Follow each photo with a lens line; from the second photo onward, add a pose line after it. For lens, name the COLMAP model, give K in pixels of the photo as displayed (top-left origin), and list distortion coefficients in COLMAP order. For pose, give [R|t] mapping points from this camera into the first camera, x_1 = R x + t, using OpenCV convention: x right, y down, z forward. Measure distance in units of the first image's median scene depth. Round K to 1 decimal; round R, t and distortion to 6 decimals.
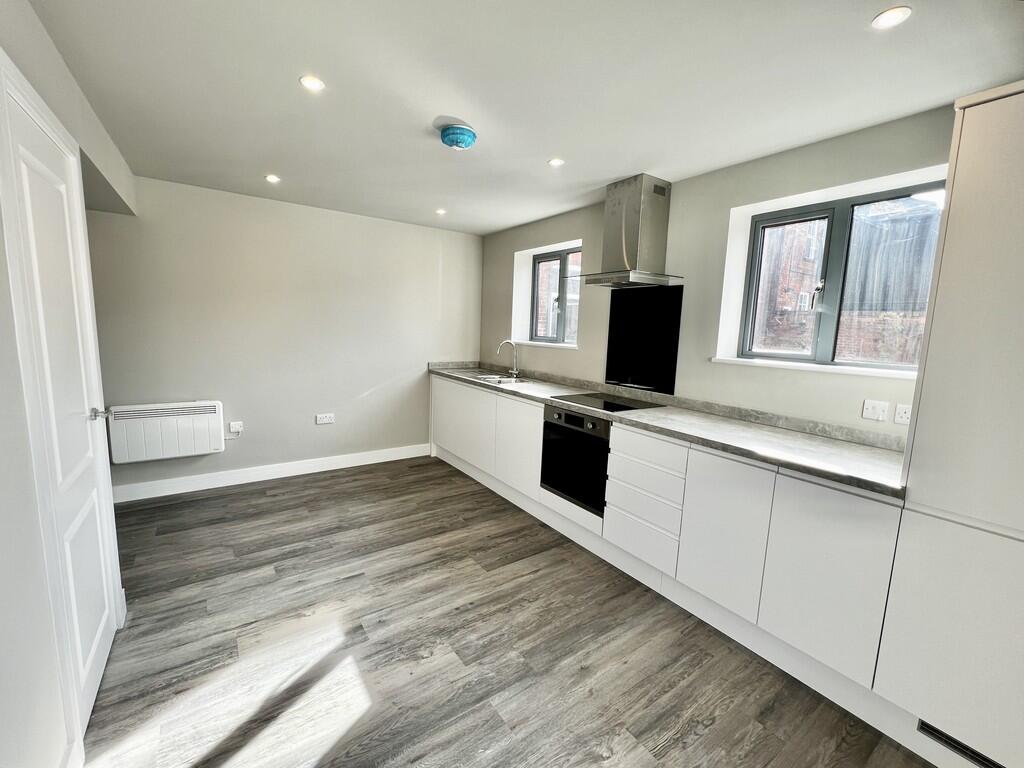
lens RADIAL K [[436.1, 0, 512.0], [0, 436.1, 384.0], [0, 0, 1]] dist [0.001060, 0.000094]
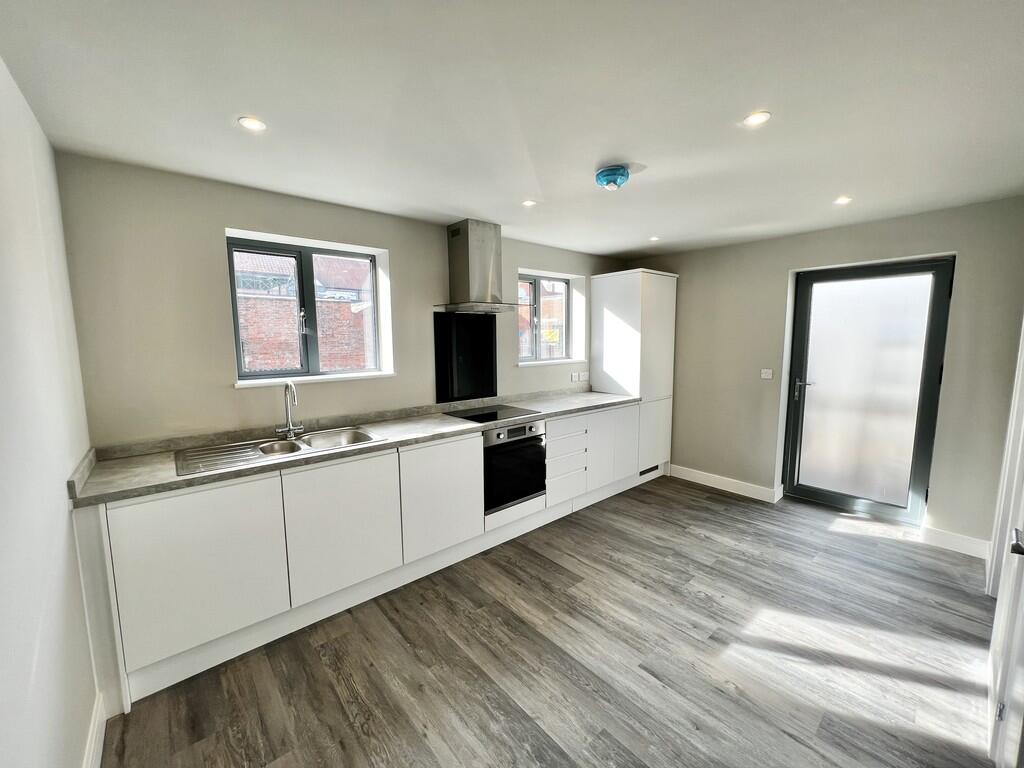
lens RADIAL K [[406.8, 0, 512.0], [0, 406.8, 384.0], [0, 0, 1]] dist [-0.001625, -0.000507]
pose [[-0.104776, -0.144065, 0.984006, -0.919882], [0.140708, 0.977350, 0.158073, -0.215995], [-0.984491, 0.155020, -0.082132, 1.135513]]
